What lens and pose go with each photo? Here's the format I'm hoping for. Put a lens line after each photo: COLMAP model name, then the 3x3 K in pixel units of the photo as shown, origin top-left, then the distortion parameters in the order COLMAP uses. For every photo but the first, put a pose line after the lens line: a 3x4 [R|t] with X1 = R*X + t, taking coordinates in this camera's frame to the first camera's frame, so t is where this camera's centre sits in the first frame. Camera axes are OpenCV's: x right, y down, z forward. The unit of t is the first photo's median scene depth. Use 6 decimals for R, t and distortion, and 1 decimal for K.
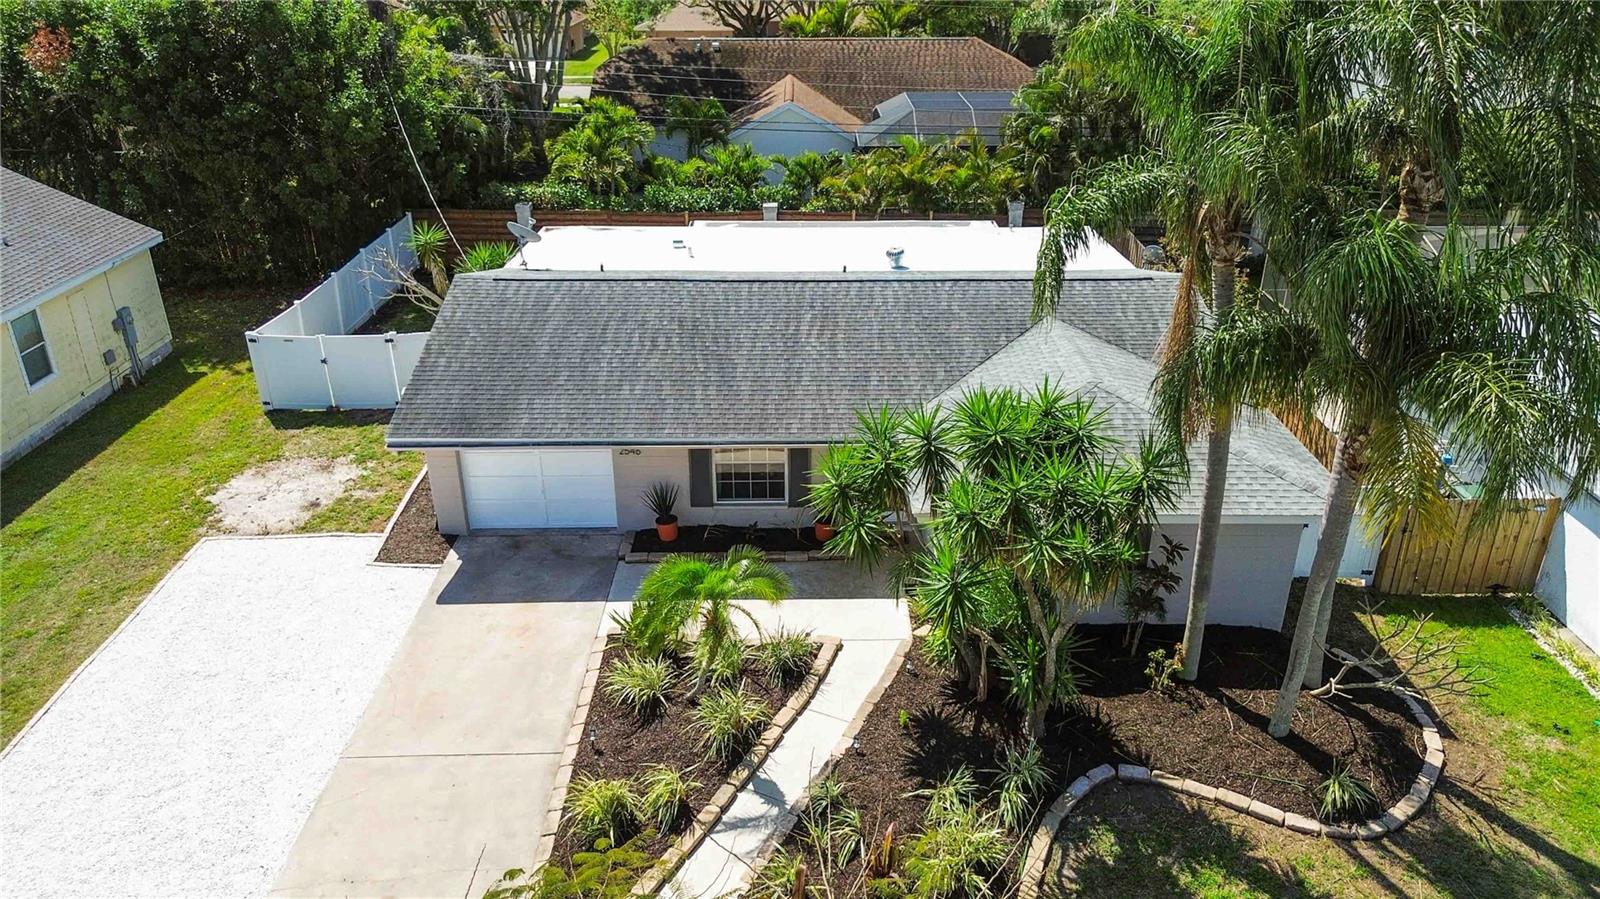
lens RADIAL K [[1138.2, 0, 802.0], [0, 1138.2, 449.9], [0, 0, 1]] dist [0.049779, -0.037300]
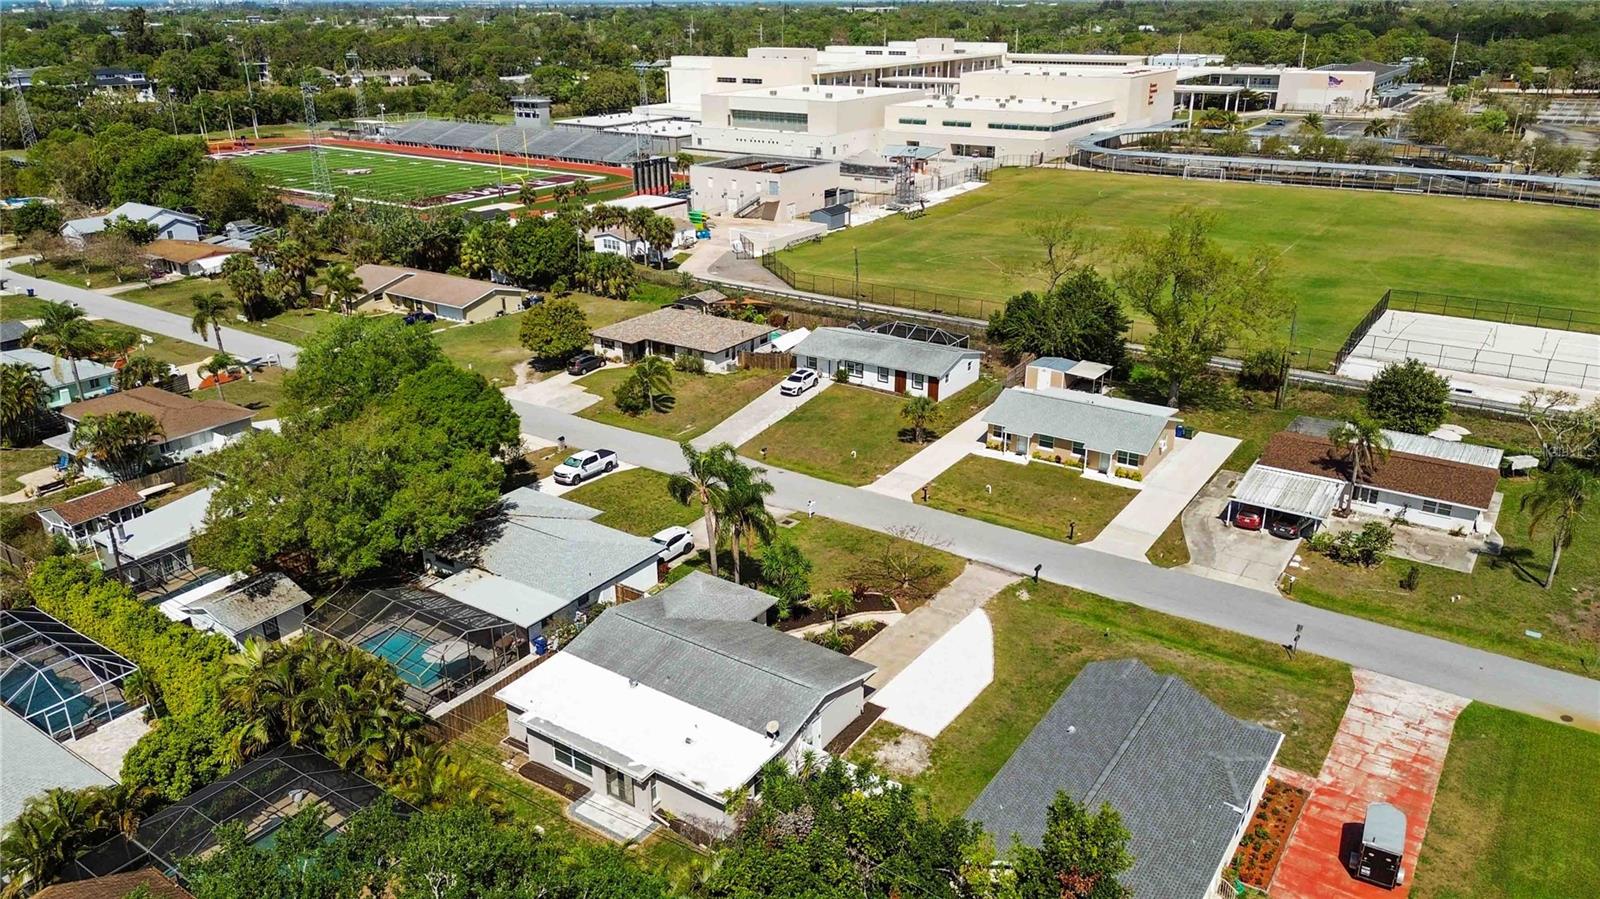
lens RADIAL K [[1128.8, 0, 801.4], [0, 1128.8, 456.7], [0, 0, 1]] dist [0.105461, -0.147160]
pose [[-0.819634, -0.208258, 0.533694, -1.649575], [0.249045, 0.709427, 0.659310, -2.419822], [-0.515923, 0.673307, -0.529604, 2.244226]]
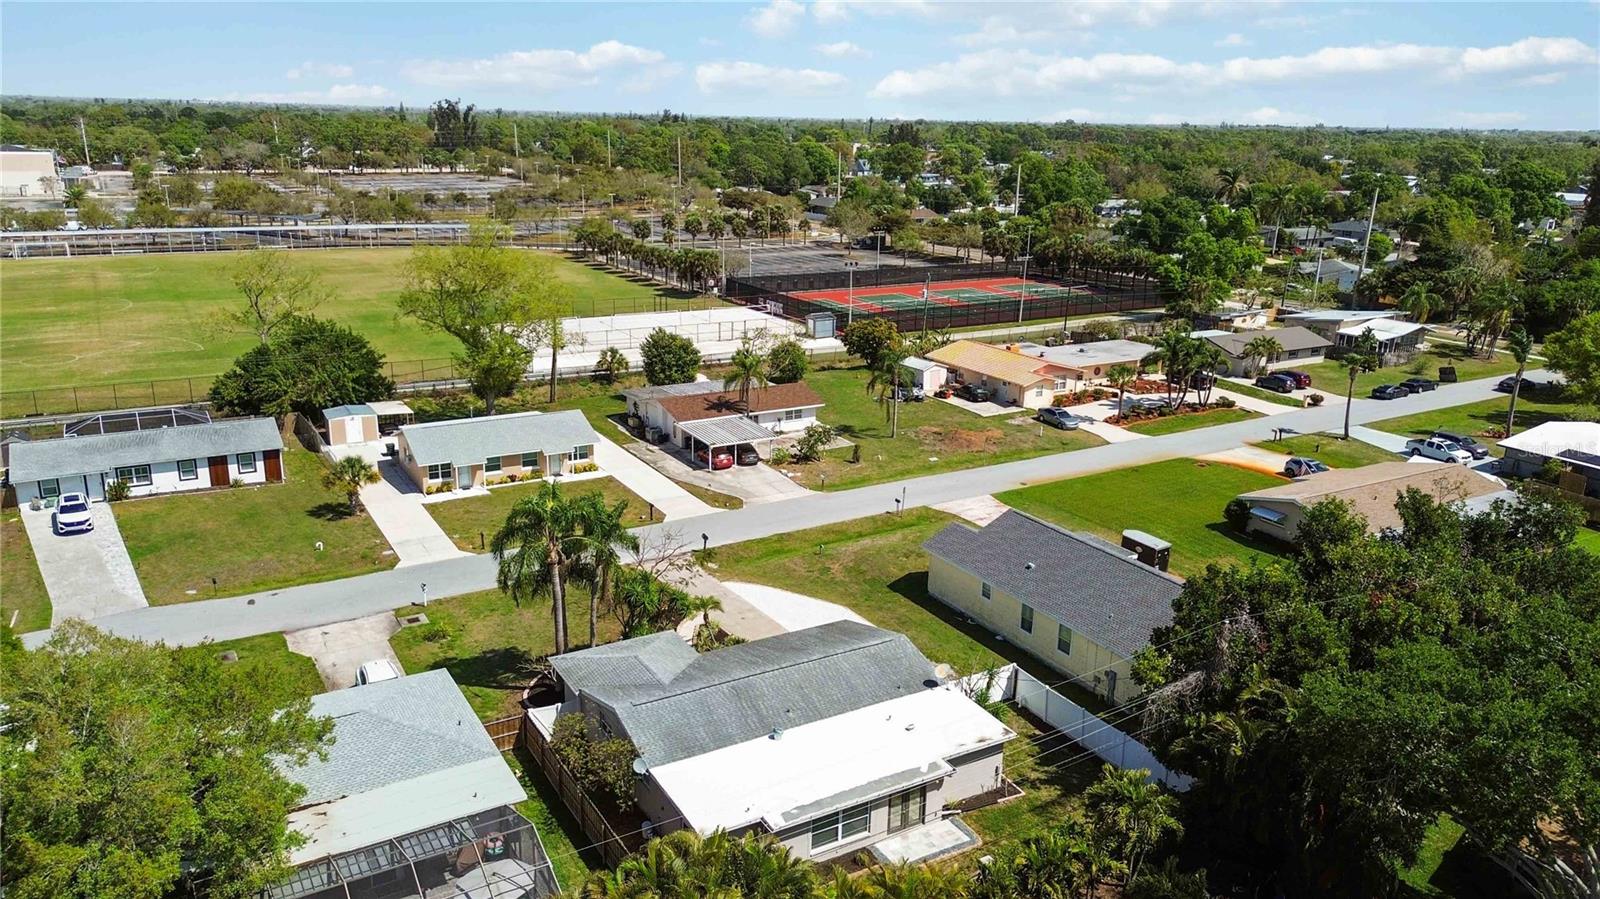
lens RADIAL K [[1133.0, 0, 802.2], [0, 1133.0, 452.6], [0, 0, 1]] dist [0.069678, -0.064185]
pose [[-0.862742, 0.125561, -0.489807, 1.131188], [-0.232627, 0.761517, 0.604960, -2.076983], [0.448956, 0.635866, -0.627784, 2.441526]]
